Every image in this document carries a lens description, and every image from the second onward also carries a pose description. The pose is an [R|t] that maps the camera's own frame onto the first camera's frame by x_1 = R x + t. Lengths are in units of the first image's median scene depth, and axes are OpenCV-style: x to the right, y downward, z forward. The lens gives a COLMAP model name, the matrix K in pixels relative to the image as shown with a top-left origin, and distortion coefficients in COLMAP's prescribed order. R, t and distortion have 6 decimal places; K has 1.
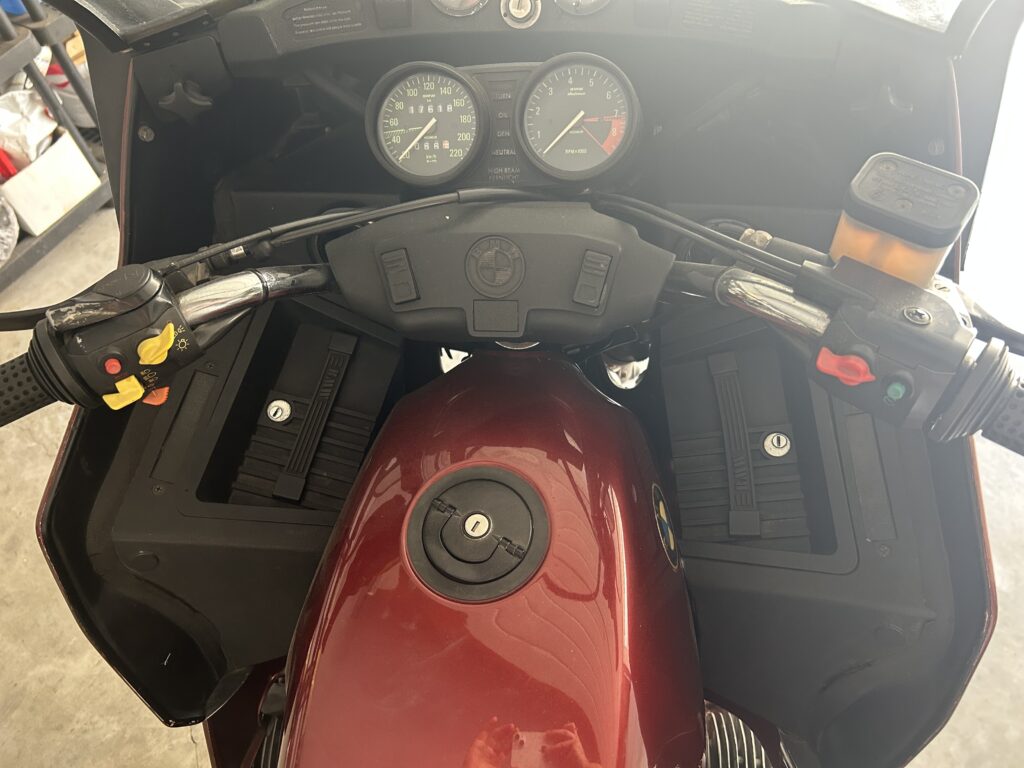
lens RADIAL K [[774.7, 0, 512.0], [0, 774.7, 384.0], [0, 0, 1]] dist [0.048673, -0.118713]
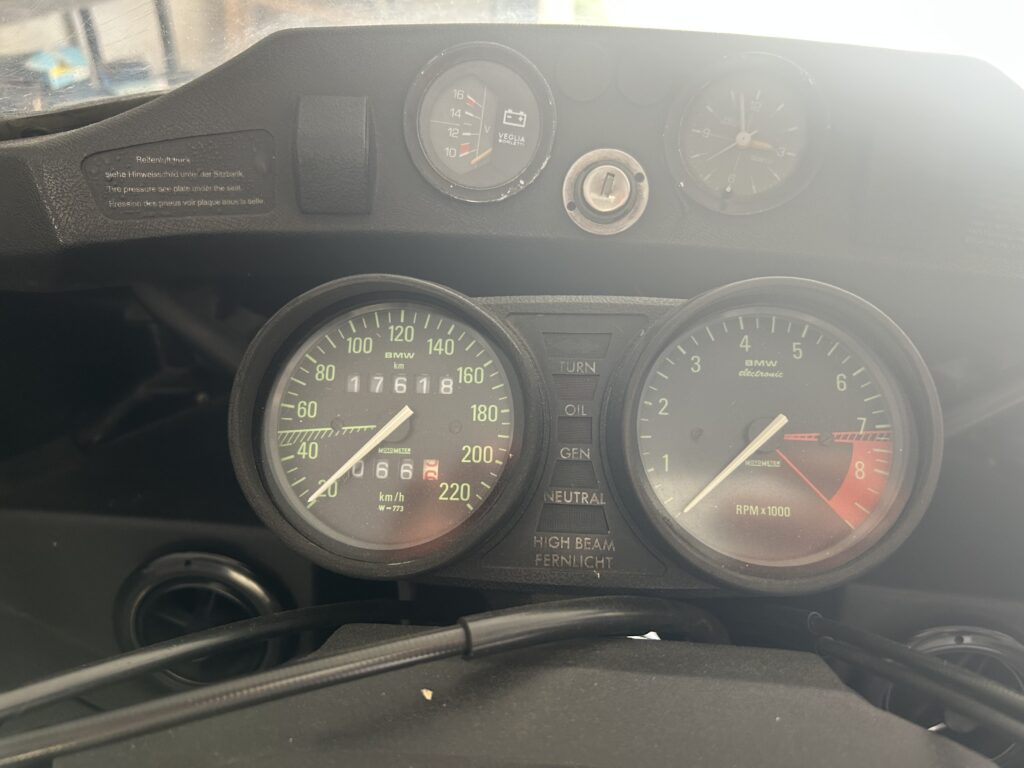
lens RADIAL K [[770.0, 0, 508.9], [0, 770.0, 379.1], [0, 0, 1]] dist [0.036244, -0.040861]
pose [[0.995523, 0.061682, 0.071625, -0.076756], [-0.035705, 0.946995, -0.319259, -0.227321], [-0.087521, 0.315273, 0.944957, 0.606020]]
